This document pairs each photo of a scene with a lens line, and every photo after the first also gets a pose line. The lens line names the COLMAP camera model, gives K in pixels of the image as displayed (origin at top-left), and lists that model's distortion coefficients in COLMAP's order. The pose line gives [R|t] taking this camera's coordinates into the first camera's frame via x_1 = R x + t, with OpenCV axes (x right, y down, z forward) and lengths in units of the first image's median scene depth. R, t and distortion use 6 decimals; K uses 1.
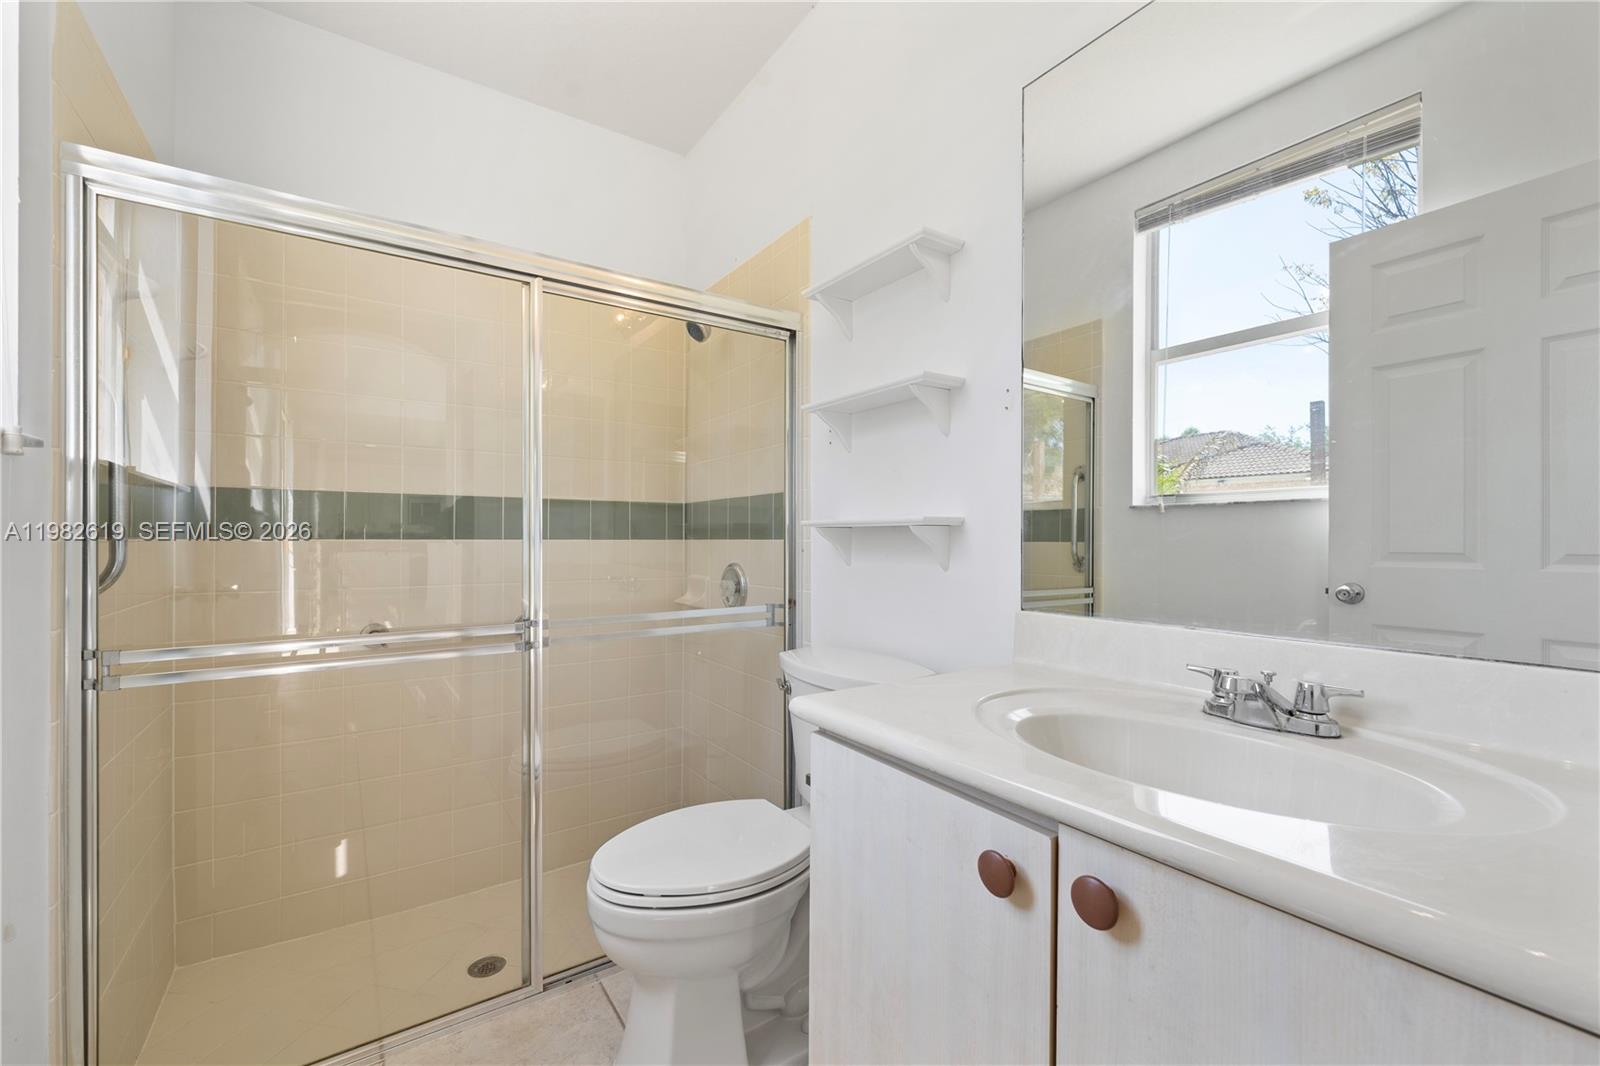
lens RADIAL K [[652.1, 0, 798.3], [0, 652.1, 537.5], [0, 0, 1]] dist [0.000687, -0.001541]
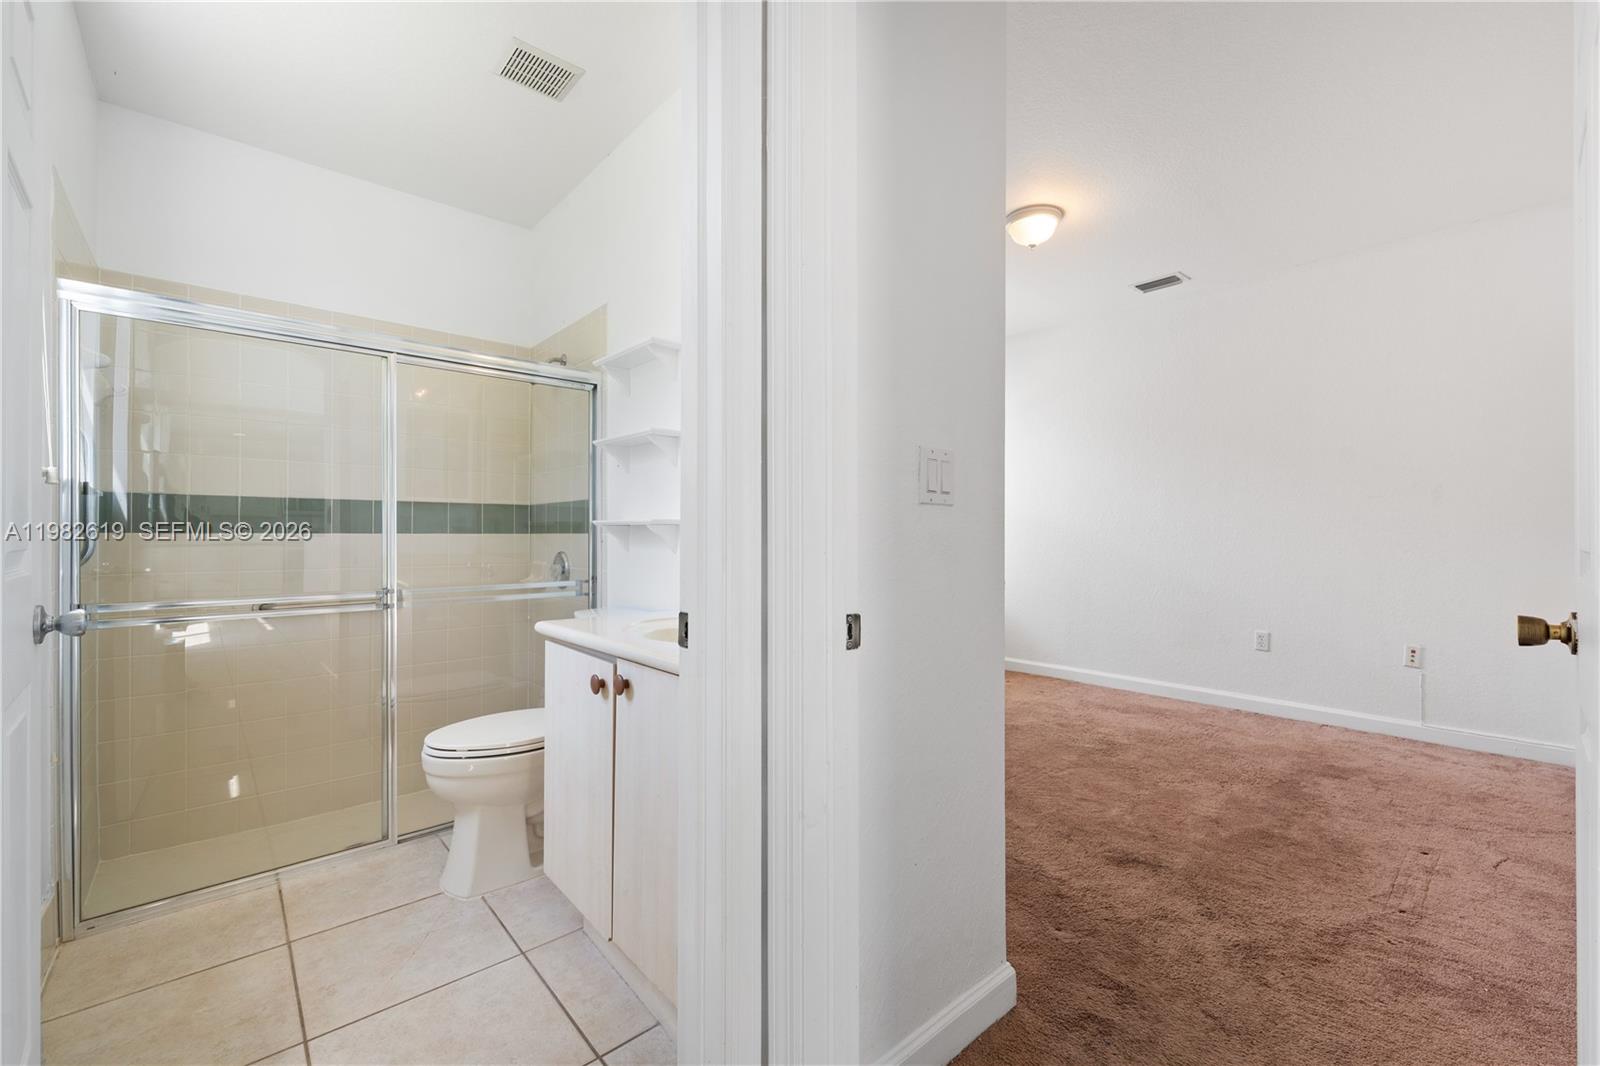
lens RADIAL K [[652.1, 0, 801.9], [0, 652.1, 533.6], [0, 0, 1]] dist [0.000687, -0.001541]
pose [[0.990765, 0.000809, 0.135586, 0.254824], [-0.001111, 0.999997, 0.002152, -0.000295], [-0.135583, -0.002283, 0.990763, -0.469680]]
